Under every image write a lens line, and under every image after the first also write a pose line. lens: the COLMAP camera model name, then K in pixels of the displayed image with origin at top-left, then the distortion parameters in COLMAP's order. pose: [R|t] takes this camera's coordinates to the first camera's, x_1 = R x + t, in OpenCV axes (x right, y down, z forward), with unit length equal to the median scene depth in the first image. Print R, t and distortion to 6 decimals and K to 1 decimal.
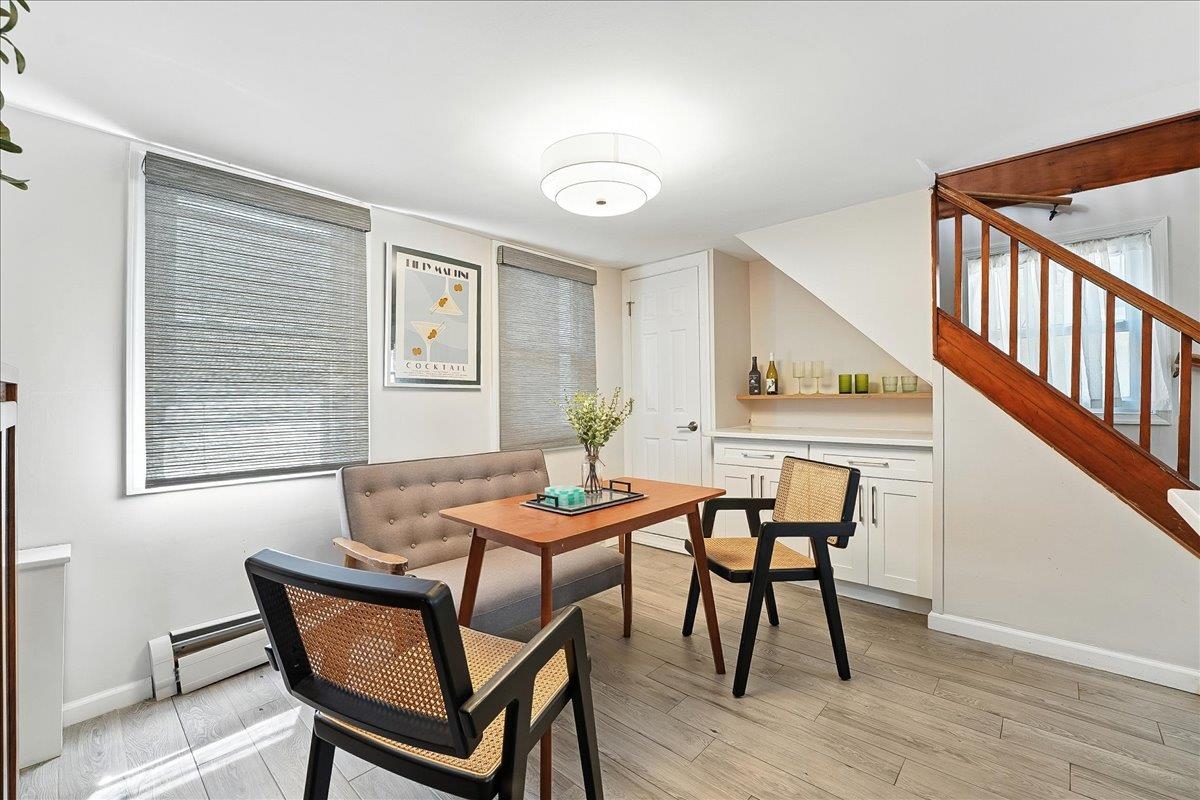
lens RADIAL K [[507.8, 0, 594.8], [0, 507.8, 395.4], [0, 0, 1]] dist [-0.026025, 0.000042]
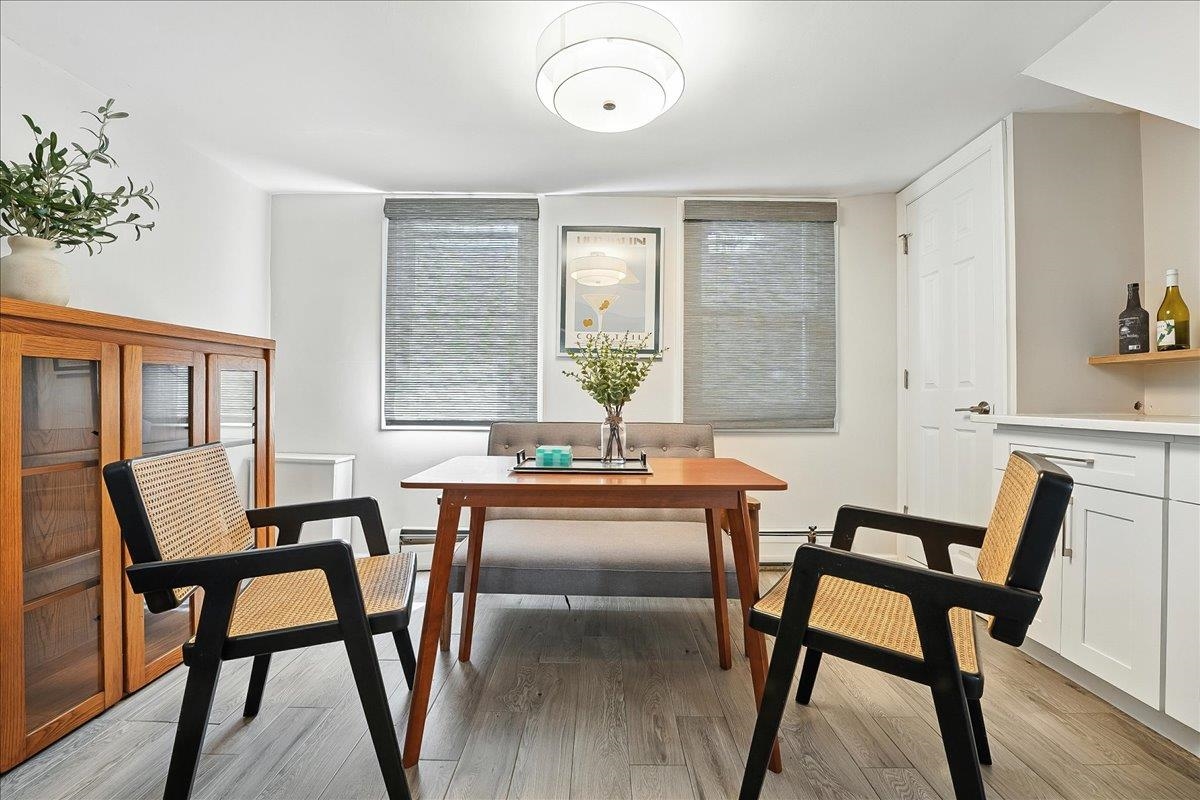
lens RADIAL K [[497.9, 0, 595.3], [0, 497.9, 395.7], [0, 0, 1]] dist [-0.025943, -0.000002]
pose [[0.672047, 0.008986, -0.740454, 0.384270], [-0.006335, 0.999960, 0.006385, 0.052473], [0.740481, 0.000400, 0.672077, 0.289651]]
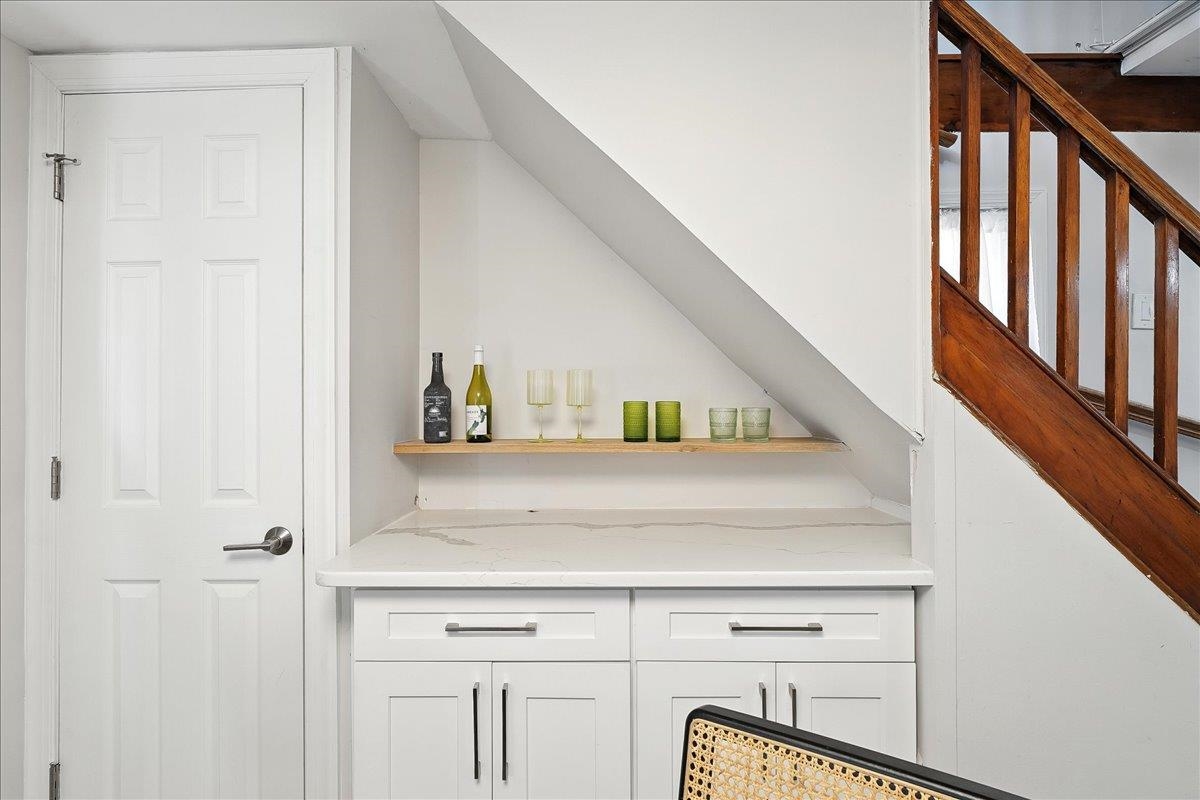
lens RADIAL K [[605.4, 0, 594.6], [0, 605.4, 398.1], [0, 0, 1]] dist [-0.004258, -0.000007]
pose [[0.746064, 0.018796, 0.665609, 0.093886], [-0.007318, 0.999773, -0.020031, -0.036062], [-0.665834, 0.010073, 0.746032, 0.658407]]
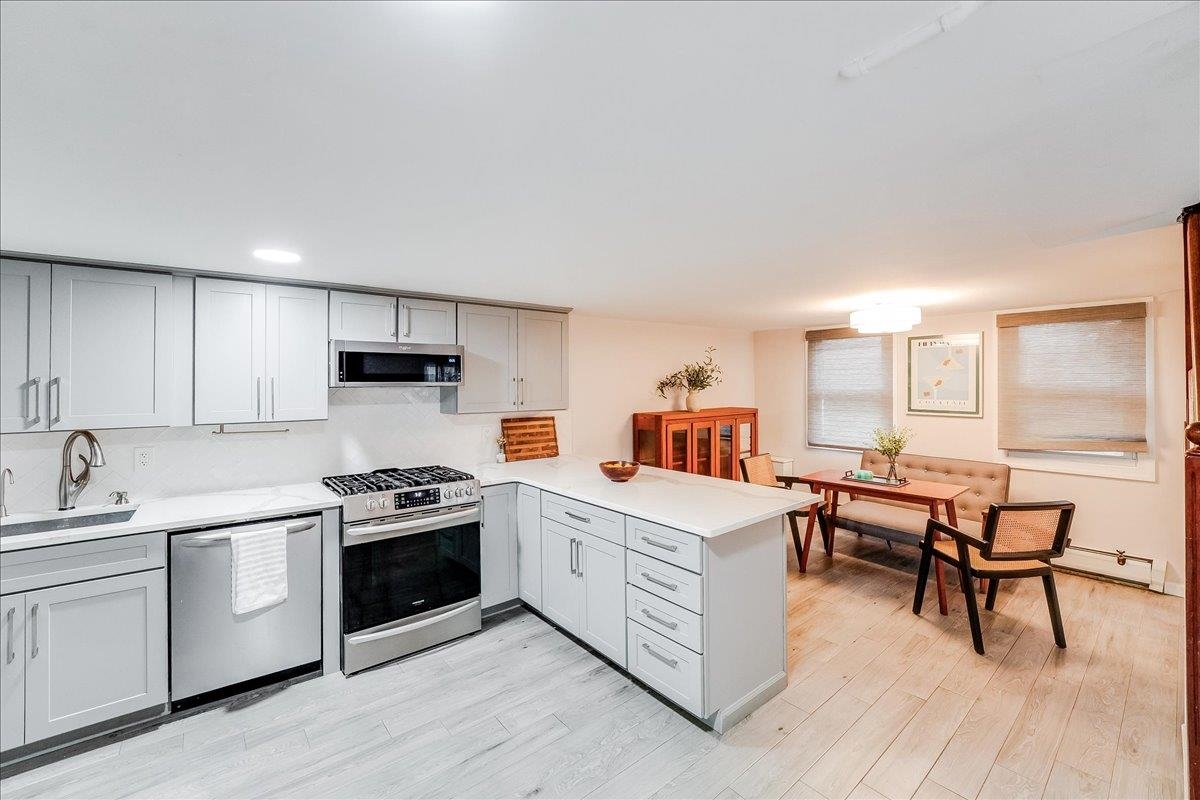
lens RADIAL K [[486.7, 0, 592.9], [0, 486.7, 381.9], [0, 0, 1]] dist [-0.014293, 0.000660]
pose [[-0.146500, 0.006116, -0.989192, 1.320393], [0.014638, 0.999885, 0.004014, -0.137484], [0.989102, -0.013892, -0.146573, 0.101253]]
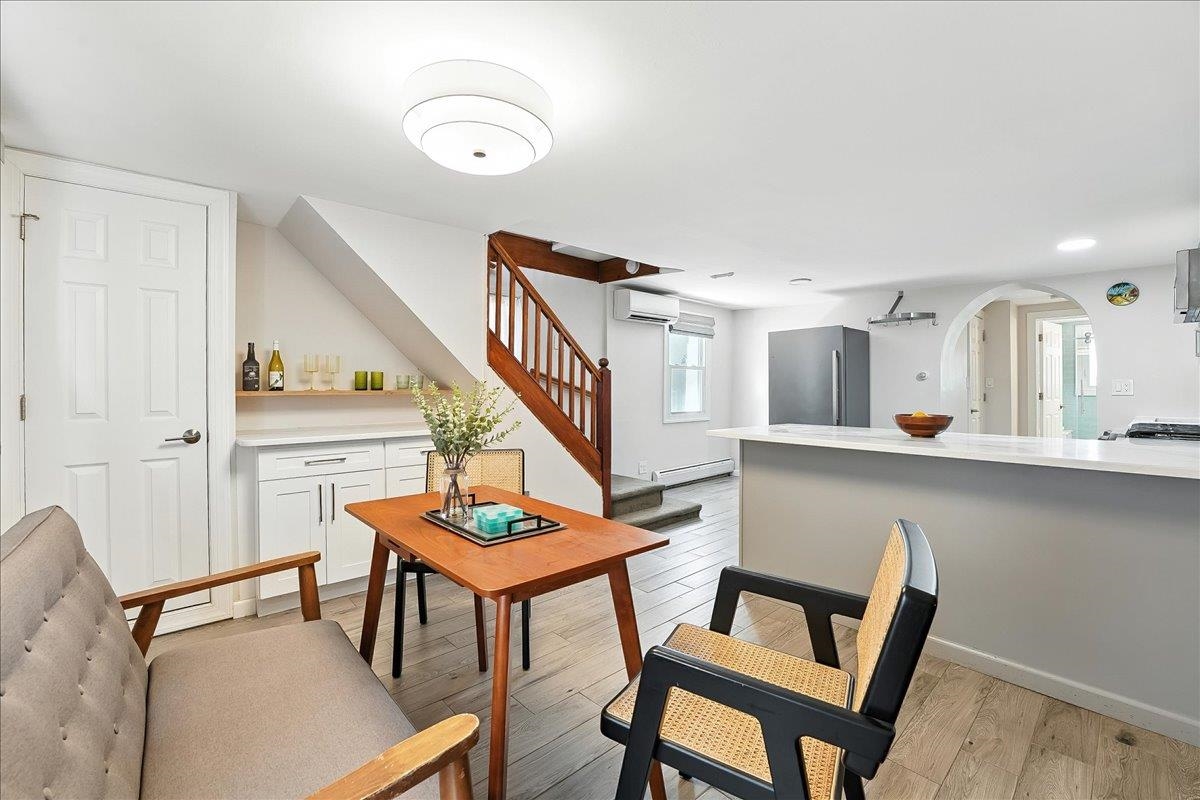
lens RADIAL K [[497.9, 0, 595.3], [0, 497.9, 395.7], [0, 0, 1]] dist [-0.025943, -0.000002]
pose [[0.106863, -0.001601, 0.994272, -0.483683], [-0.001636, 0.999997, 0.001786, 0.005108], [-0.994272, -0.001818, 0.106860, 0.471428]]
